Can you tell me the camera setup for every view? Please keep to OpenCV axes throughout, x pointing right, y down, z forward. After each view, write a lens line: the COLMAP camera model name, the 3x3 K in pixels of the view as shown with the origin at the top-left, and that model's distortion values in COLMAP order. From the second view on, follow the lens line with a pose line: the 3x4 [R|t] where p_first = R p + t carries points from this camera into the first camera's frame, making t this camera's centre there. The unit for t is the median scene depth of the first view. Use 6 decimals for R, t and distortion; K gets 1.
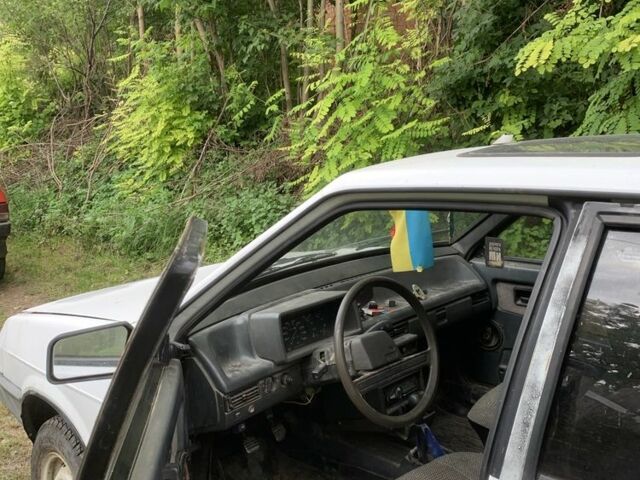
lens RADIAL K [[644.2, 0, 320.0], [0, 644.2, 240.0], [0, 0, 1]] dist [0.132392, -0.320457]
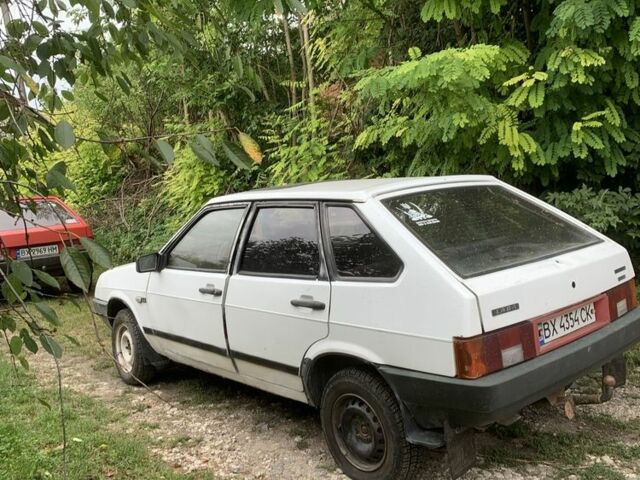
lens RADIAL K [[644.2, 0, 320.0], [0, 644.2, 240.0], [0, 0, 1]] dist [0.132392, -0.320457]
pose [[0.994621, -0.038488, -0.096164, 0.147569], [0.031605, 0.996897, -0.072098, 0.058556], [0.098640, 0.068670, 0.992751, -0.351840]]
